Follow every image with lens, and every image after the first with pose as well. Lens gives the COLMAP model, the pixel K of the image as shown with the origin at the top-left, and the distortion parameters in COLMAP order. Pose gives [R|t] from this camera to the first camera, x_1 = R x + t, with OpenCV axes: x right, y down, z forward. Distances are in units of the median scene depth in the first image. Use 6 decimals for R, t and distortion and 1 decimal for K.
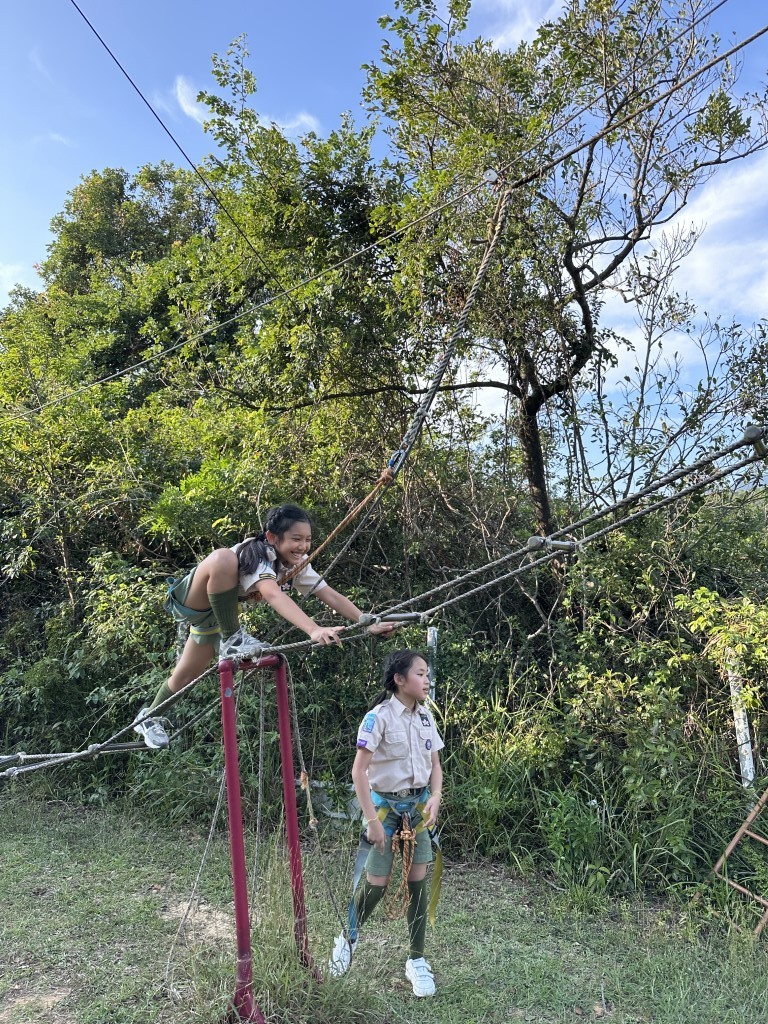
lens RADIAL K [[701.5, 0, 384.0], [0, 701.5, 512.0], [0, 0, 1]] dist [0.084190, -0.103815]
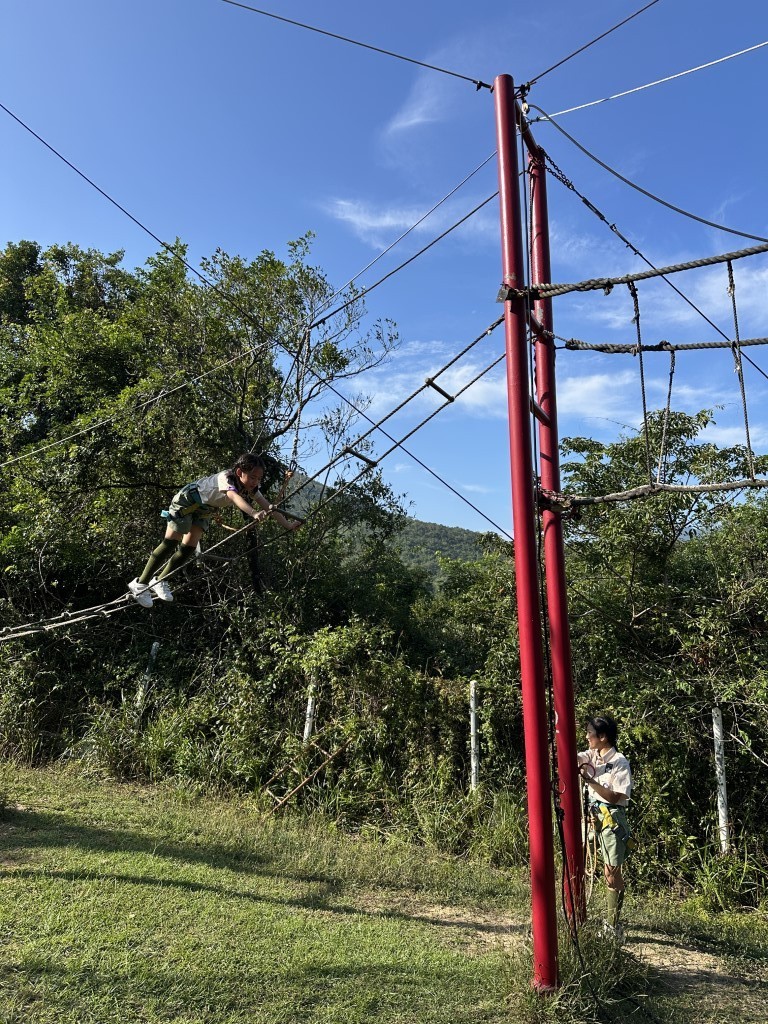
lens RADIAL K [[720.8, 0, 384.0], [0, 720.8, 512.0], [0, 0, 1]] dist [0.194946, -0.327828]
pose [[0.994336, 0.080707, 0.069154, 0.438307], [-0.077676, 0.995942, -0.045453, -0.088361], [-0.072542, 0.039824, 0.996570, -0.670194]]
